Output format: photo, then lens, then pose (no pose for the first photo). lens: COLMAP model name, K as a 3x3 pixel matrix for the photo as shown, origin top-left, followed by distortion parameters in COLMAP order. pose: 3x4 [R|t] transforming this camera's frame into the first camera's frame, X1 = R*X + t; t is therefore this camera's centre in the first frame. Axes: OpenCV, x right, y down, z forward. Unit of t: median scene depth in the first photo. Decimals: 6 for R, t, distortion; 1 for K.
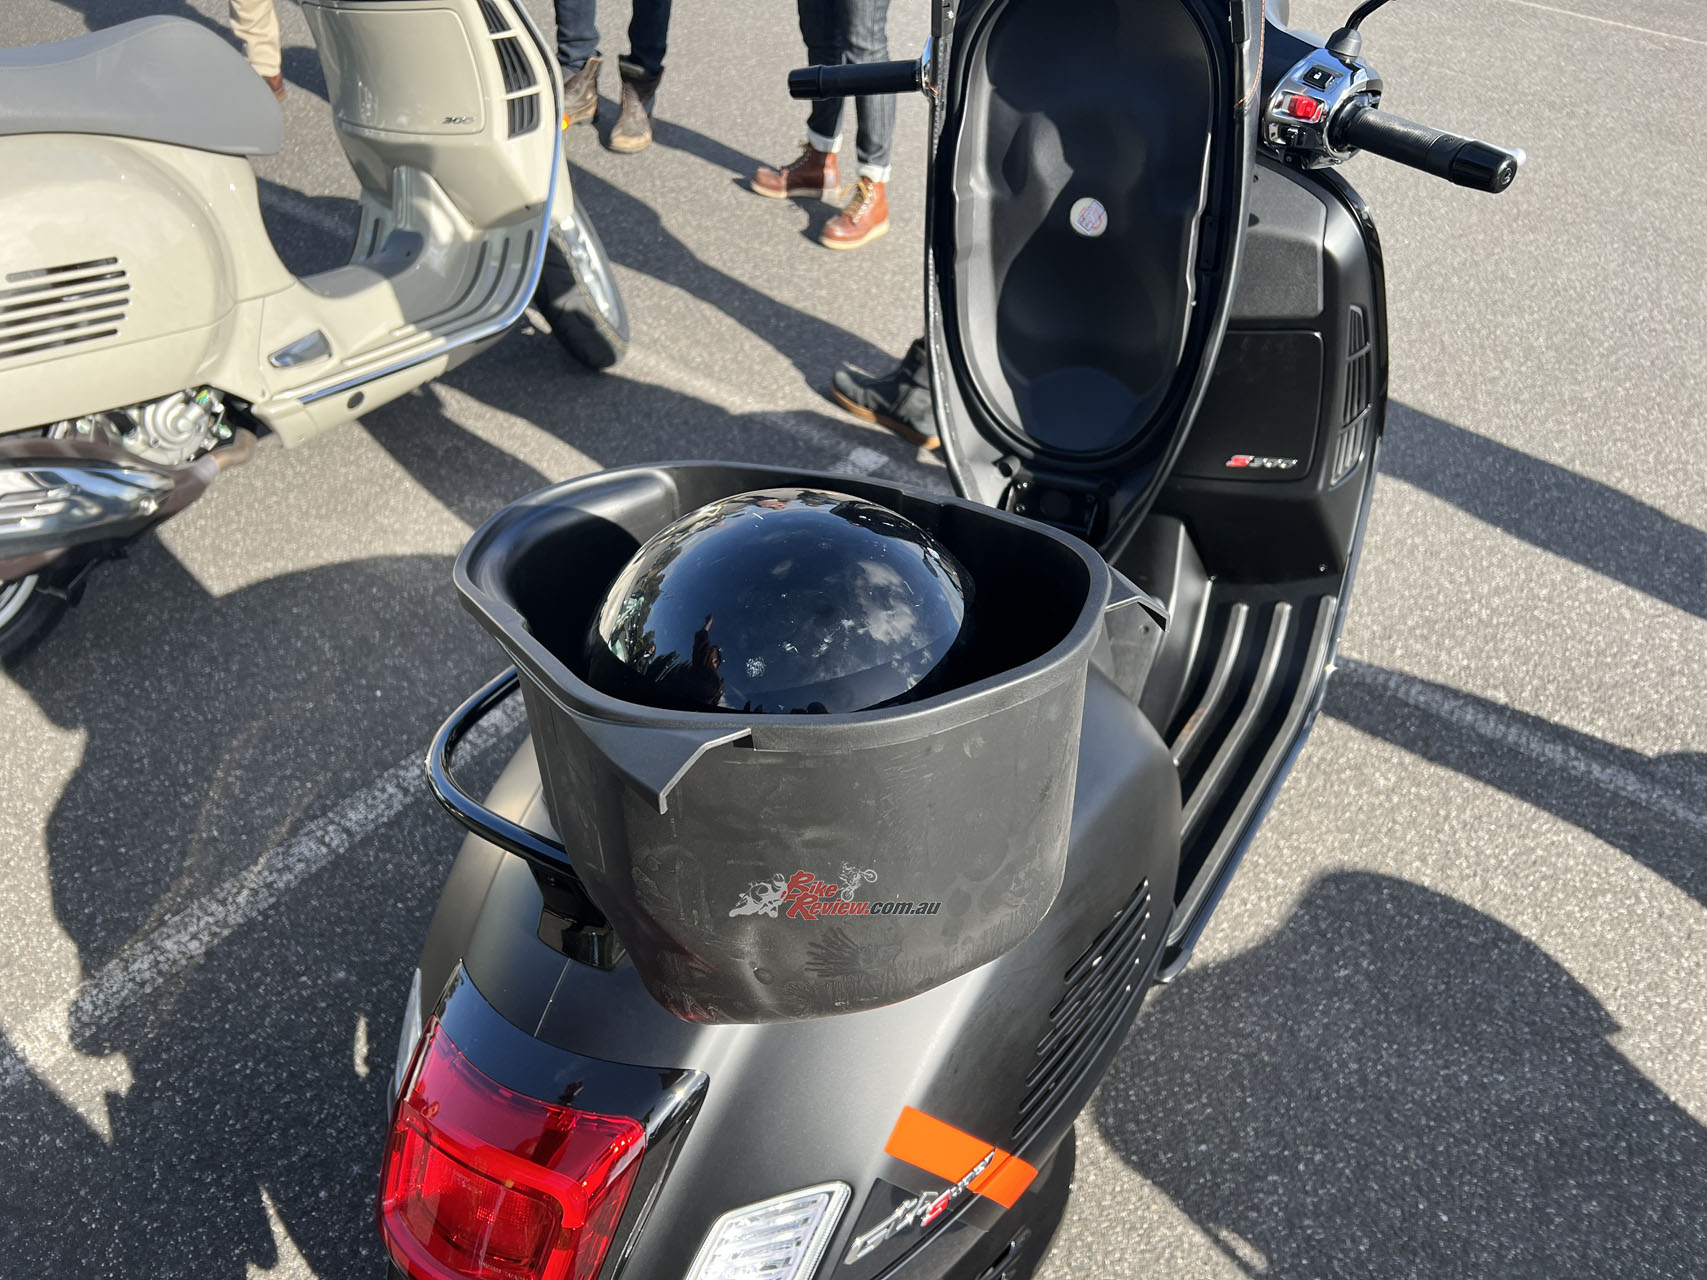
lens RADIAL K [[1305.8, 0, 808.5], [0, 1305.8, 642.7], [0, 0, 1]] dist [0.061702, -0.074122]
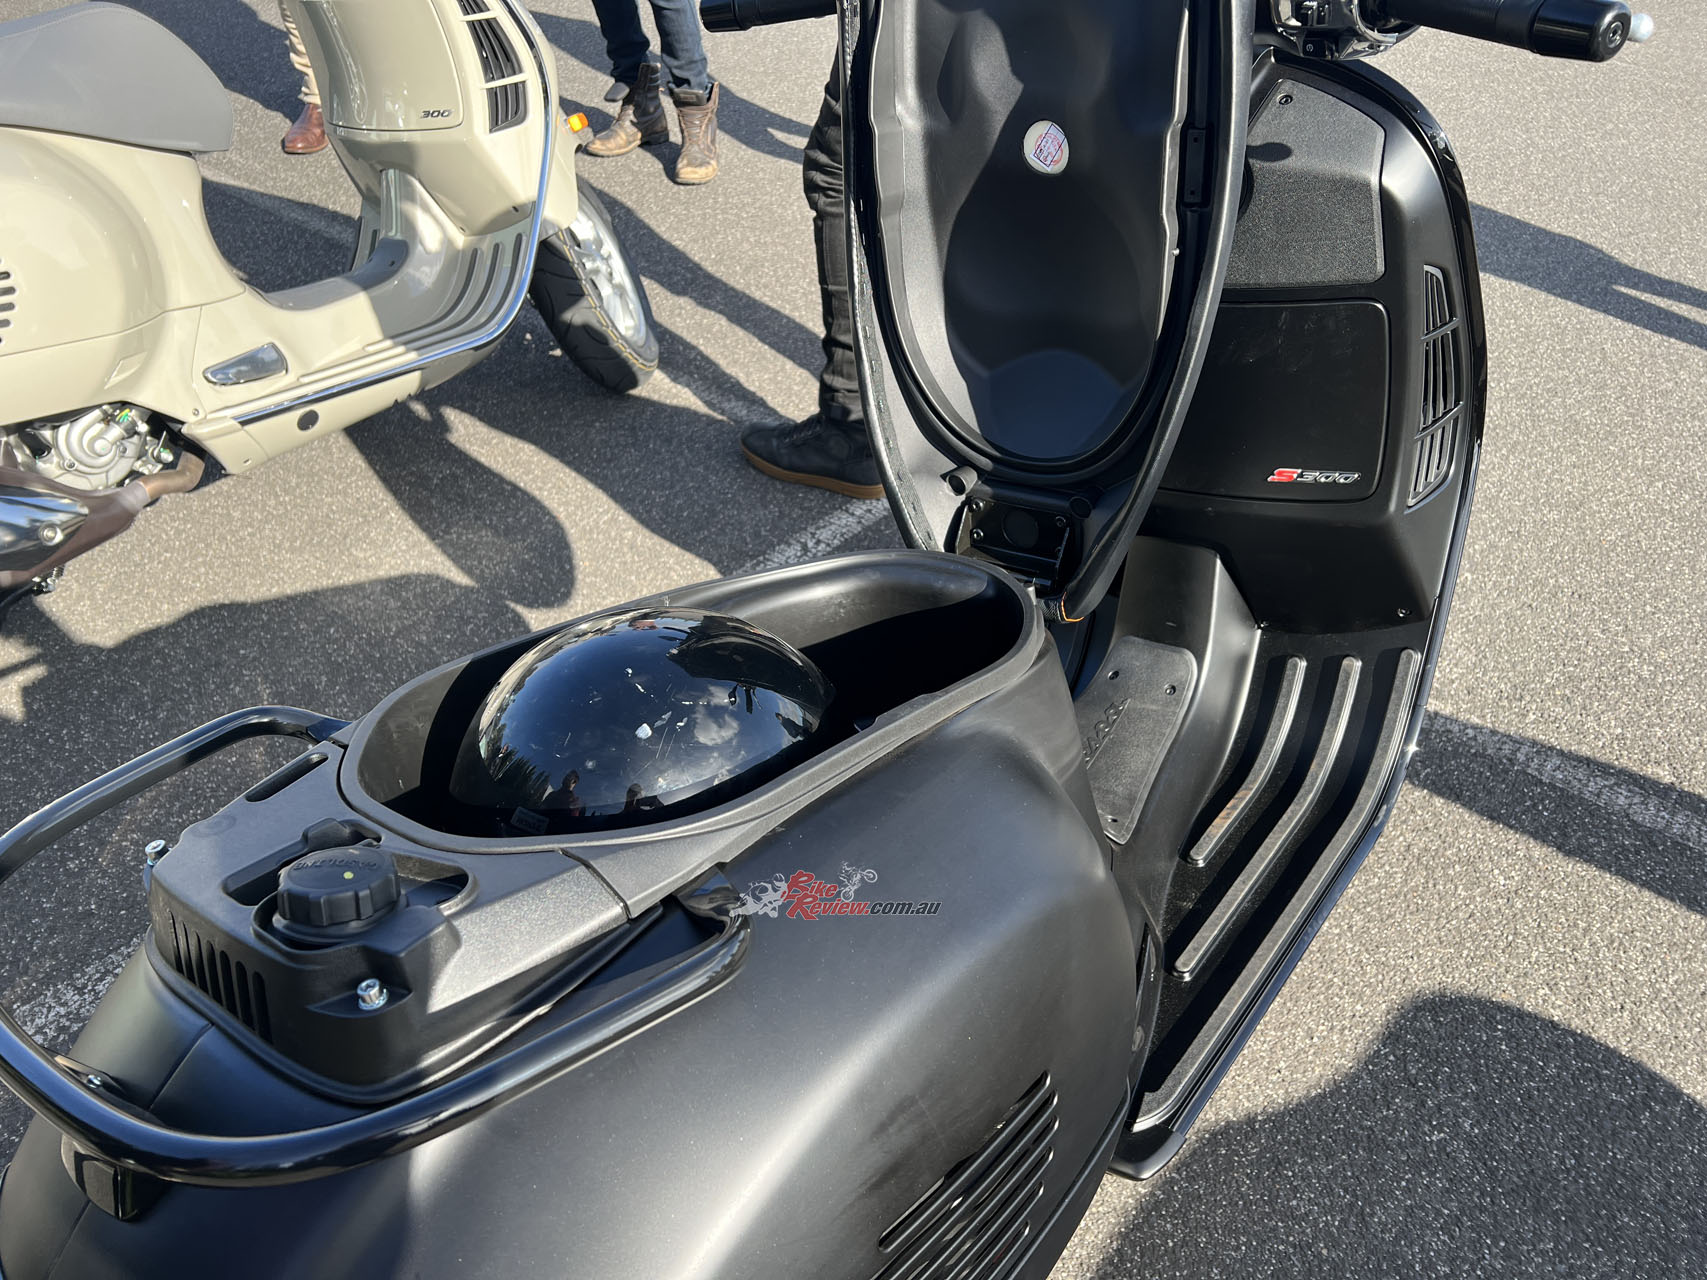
lens RADIAL K [[1240.6, 0, 855.4], [0, 1240.6, 646.3], [0, 0, 1]] dist [0.070100, -0.075362]
pose [[0.993553, 0.009881, -0.112938, 0.137720], [-0.012804, 0.999601, -0.025184, -0.013166], [0.112644, 0.026468, 0.993283, 0.205692]]
